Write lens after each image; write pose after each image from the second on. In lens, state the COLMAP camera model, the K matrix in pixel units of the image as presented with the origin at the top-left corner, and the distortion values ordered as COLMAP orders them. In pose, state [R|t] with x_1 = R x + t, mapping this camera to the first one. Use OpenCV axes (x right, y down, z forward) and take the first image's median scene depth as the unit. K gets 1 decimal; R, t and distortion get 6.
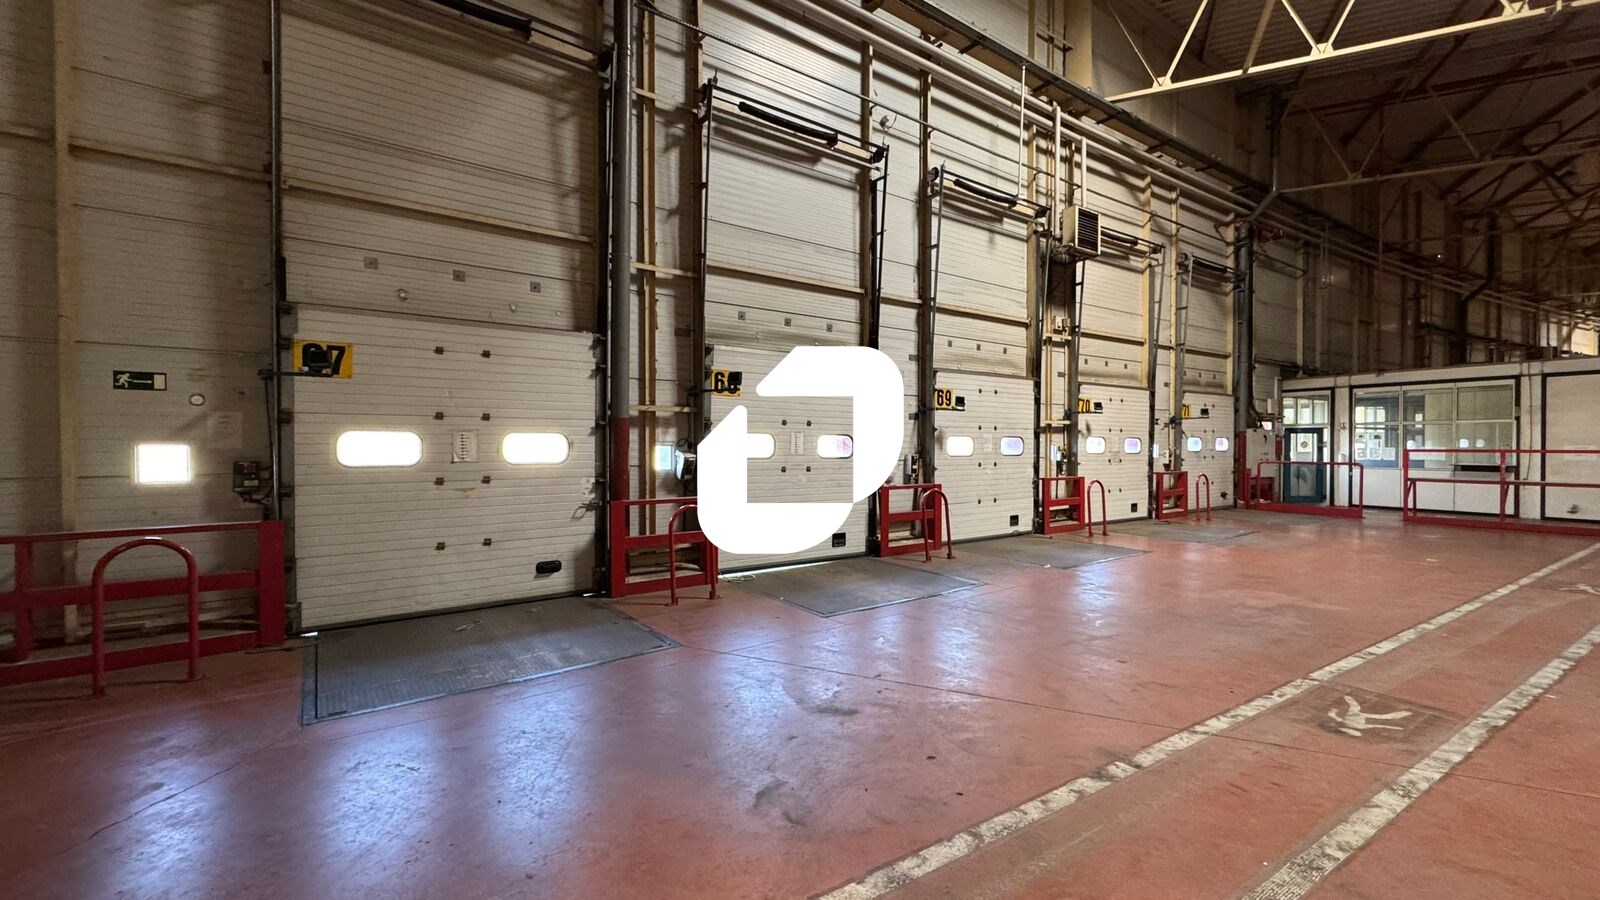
lens RADIAL K [[655.1, 0, 800.0], [0, 655.1, 450.0], [0, 0, 1]] dist [-0.001124, -0.000303]
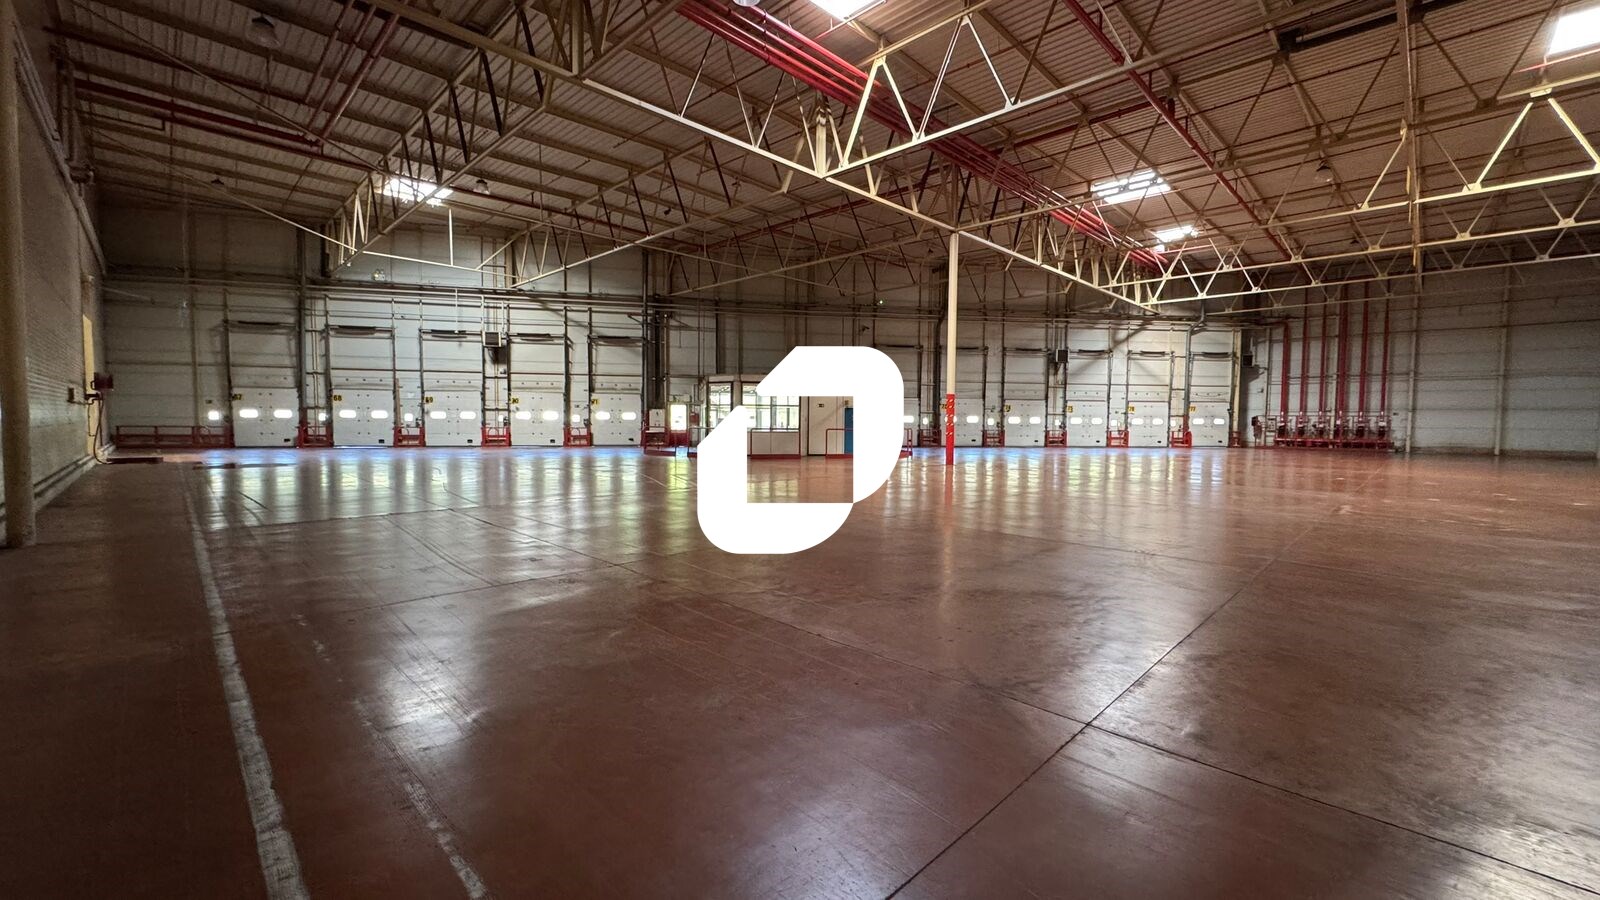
lens RADIAL K [[655.1, 0, 800.0], [0, 655.1, 450.0], [0, 0, 1]] dist [-0.001124, -0.000303]
pose [[0.933530, 0.029783, -0.357260, 4.030440], [-0.014236, 0.998837, 0.046067, -0.011084], [0.358217, -0.037919, 0.932868, -1.735502]]
